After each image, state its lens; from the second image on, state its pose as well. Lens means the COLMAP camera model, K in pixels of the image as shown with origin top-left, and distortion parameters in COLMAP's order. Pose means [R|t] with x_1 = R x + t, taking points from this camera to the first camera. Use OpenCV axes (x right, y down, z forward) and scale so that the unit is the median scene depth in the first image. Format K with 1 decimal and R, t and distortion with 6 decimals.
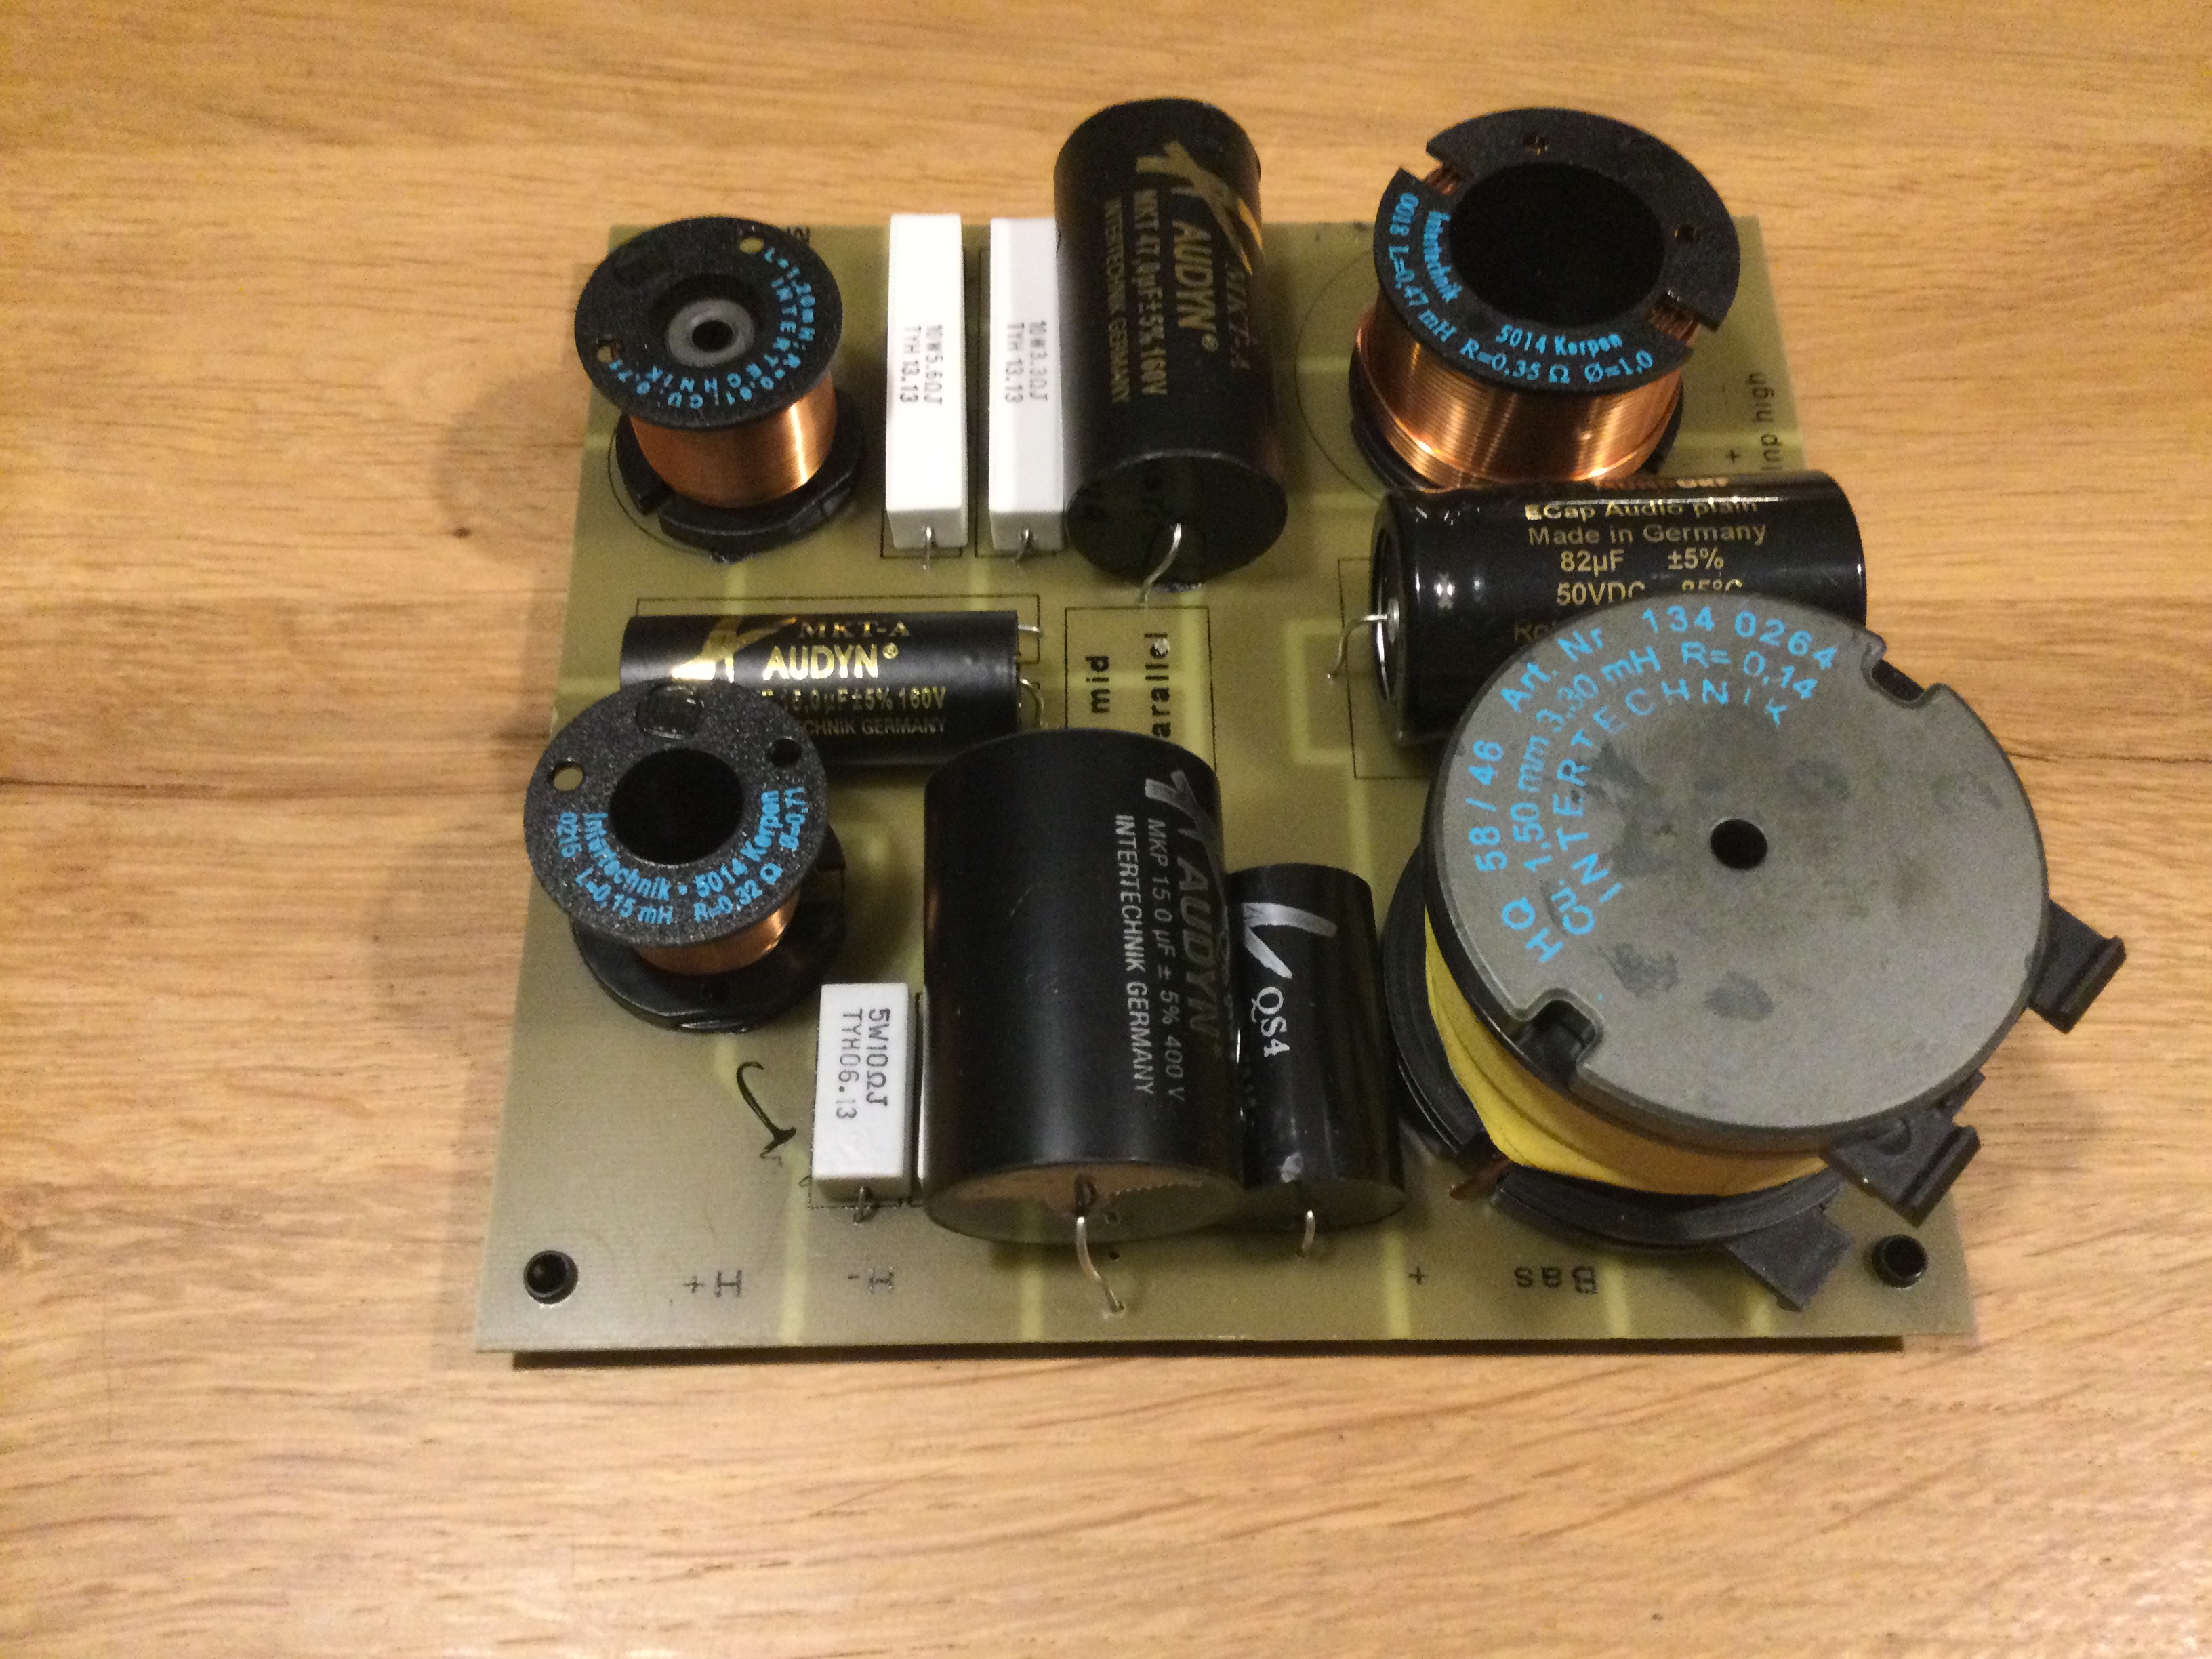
lens RADIAL K [[2021.0, 0, 1106.0], [0, 2021.0, 829.5], [0, 0, 1]] dist [0.063895, -0.002649]
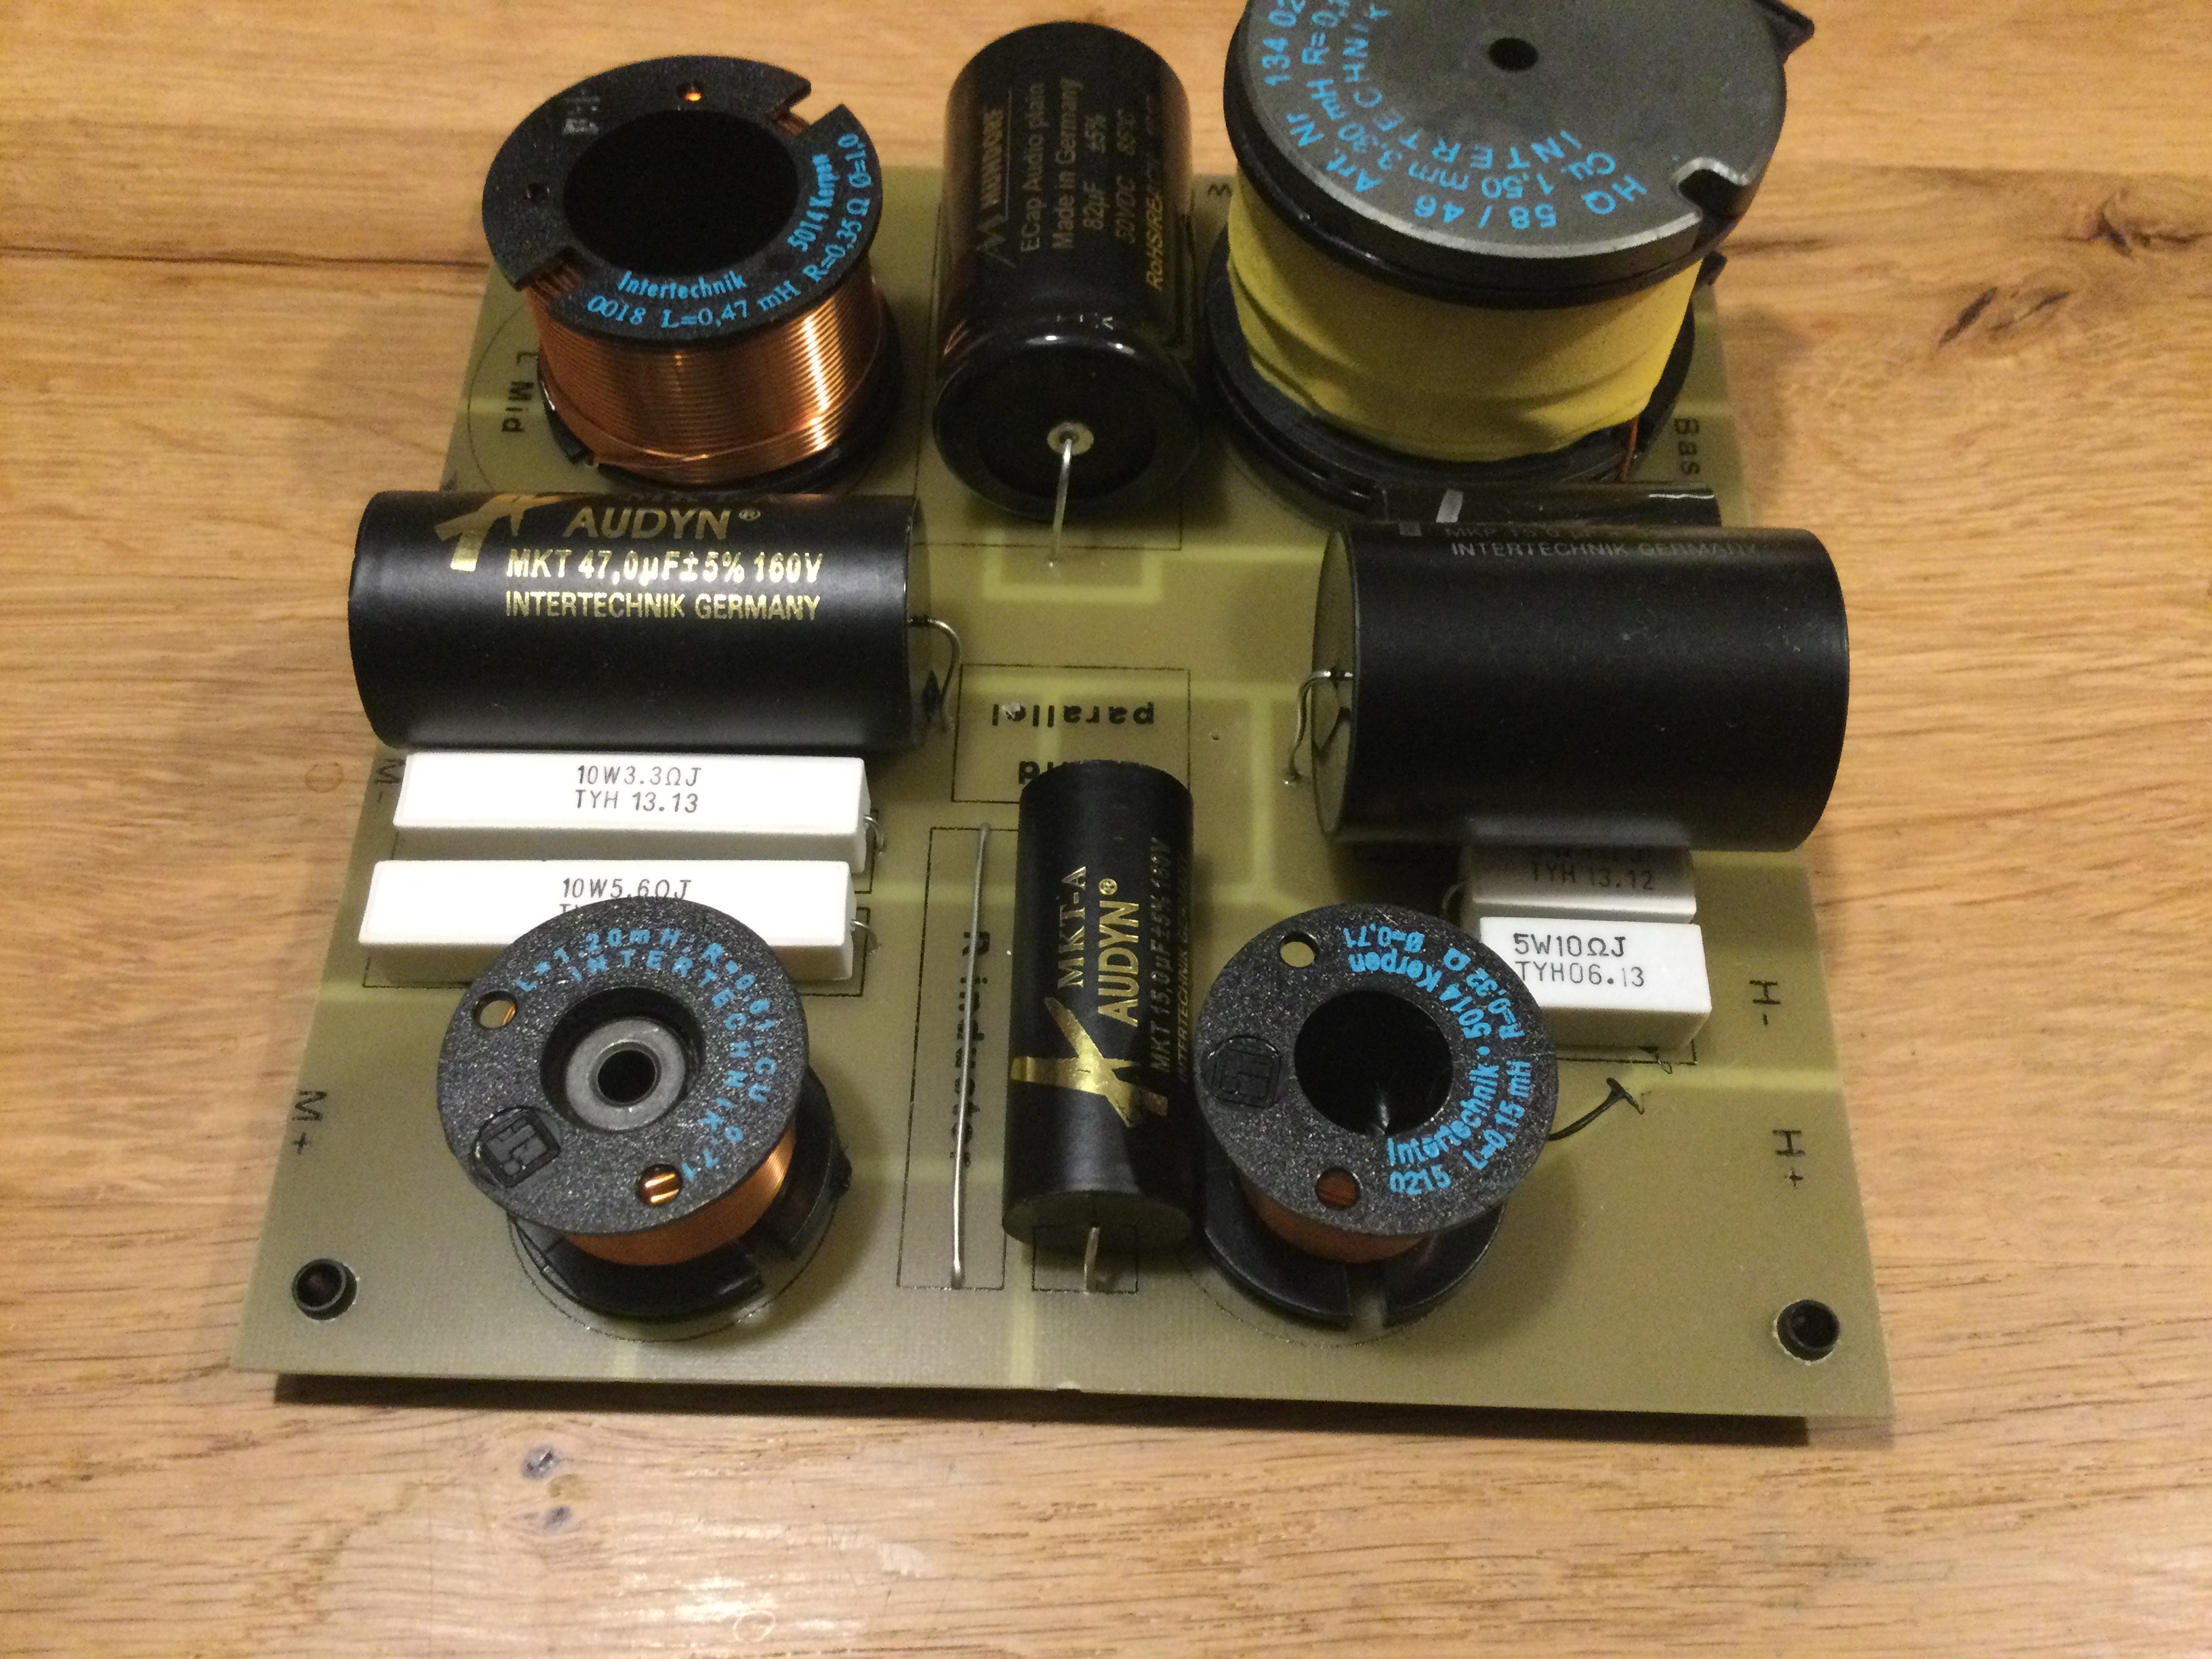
lens RADIAL K [[2058.8, 0, 1099.8], [0, 2058.8, 822.6], [0, 0, 1]] dist [0.062021, -0.012226]
pose [[0.039248, -0.867419, 0.496027, -0.522151], [0.894260, 0.251973, 0.369876, -0.425809], [-0.445823, 0.429061, 0.785588, 0.329228]]
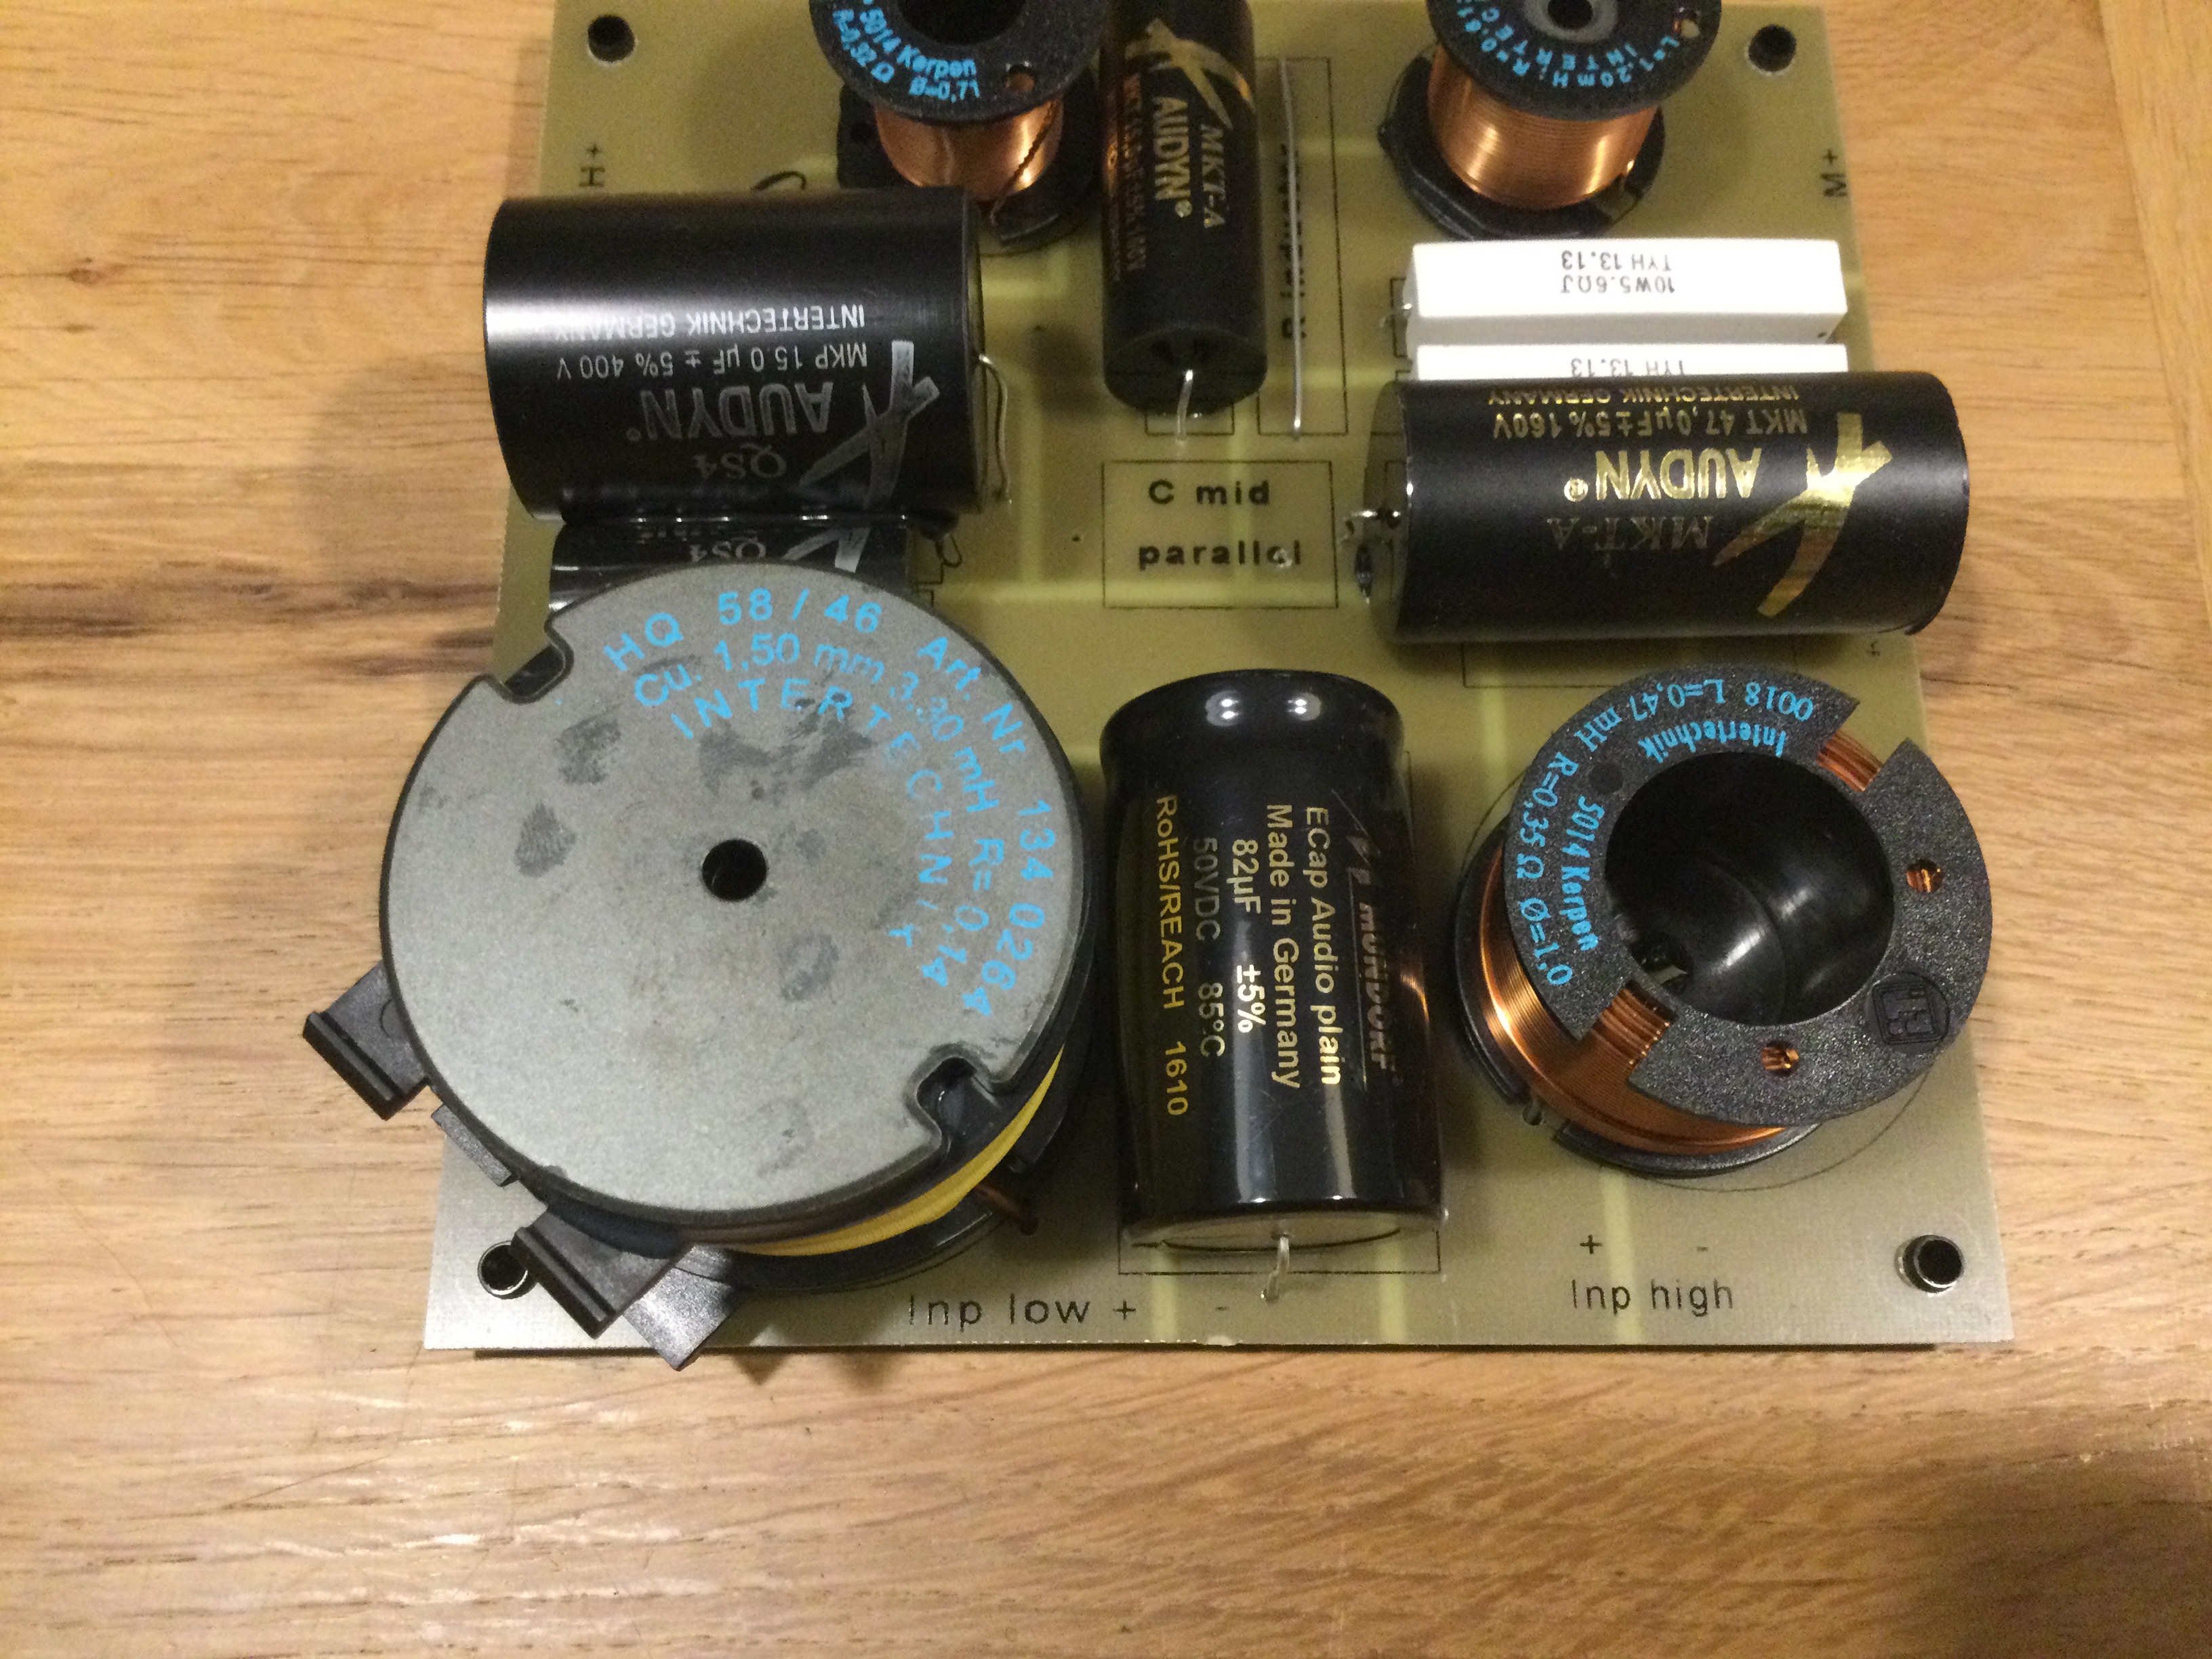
lens RADIAL K [[2051.6, 0, 1129.3], [0, 2051.6, 825.5], [0, 0, 1]] dist [0.207239, -0.595476]
pose [[-0.002584, 0.946078, -0.323929, 0.486482], [-0.909603, 0.132360, 0.393831, -0.417002], [0.415470, 0.295665, 0.860213, 0.257273]]
